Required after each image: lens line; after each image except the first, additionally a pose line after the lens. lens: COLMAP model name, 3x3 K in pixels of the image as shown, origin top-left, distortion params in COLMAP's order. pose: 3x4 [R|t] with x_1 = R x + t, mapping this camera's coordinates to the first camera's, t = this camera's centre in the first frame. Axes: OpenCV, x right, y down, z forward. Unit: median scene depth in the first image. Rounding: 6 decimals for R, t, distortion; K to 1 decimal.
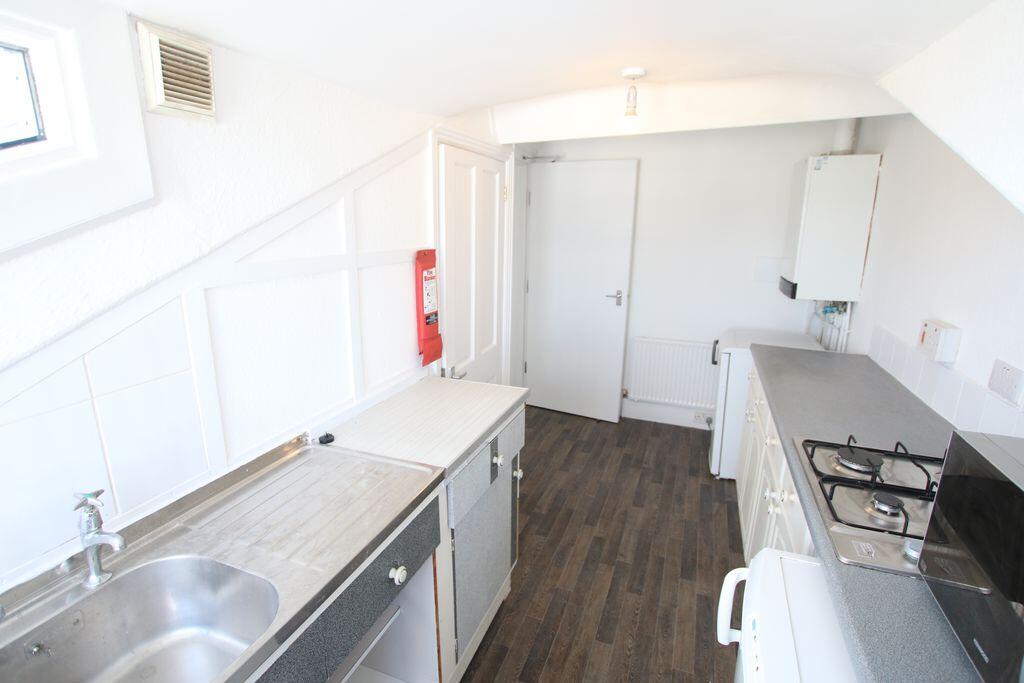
lens RADIAL K [[495.8, 0, 507.9], [0, 495.8, 348.4], [0, 0, 1]] dist [-0.026101, 0.008105]
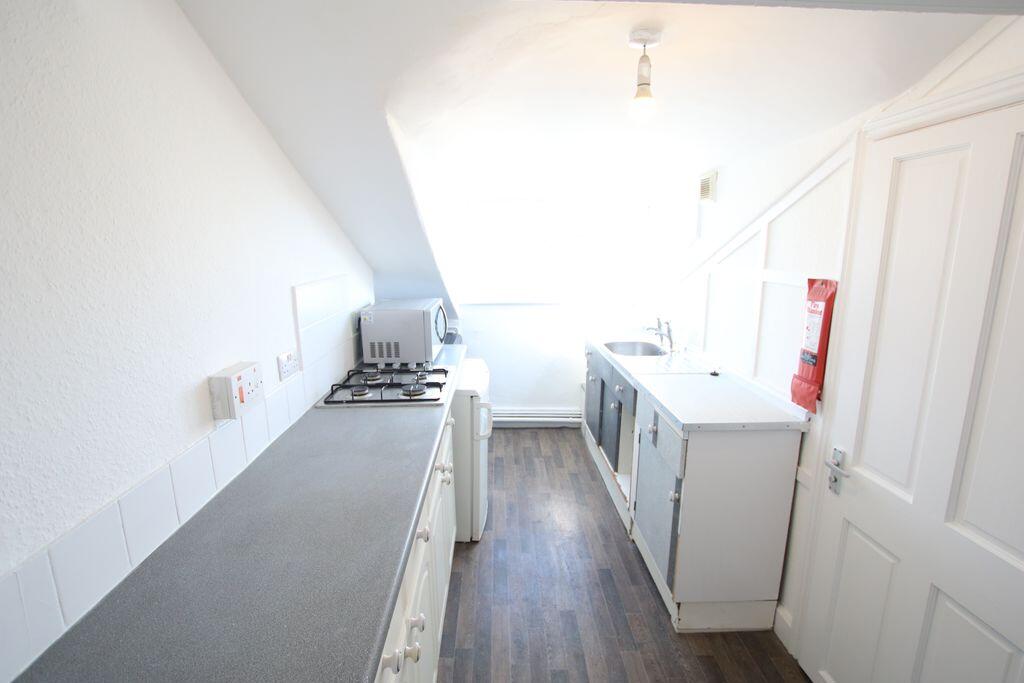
lens RADIAL K [[495.8, 0, 507.9], [0, 495.8, 348.4], [0, 0, 1]] dist [-0.026101, 0.008105]
pose [[-0.922788, 0.102092, -0.371538, 0.874546], [-0.068967, 0.904923, 0.419950, -0.536314], [0.379087, 0.413148, -0.828011, 2.122691]]
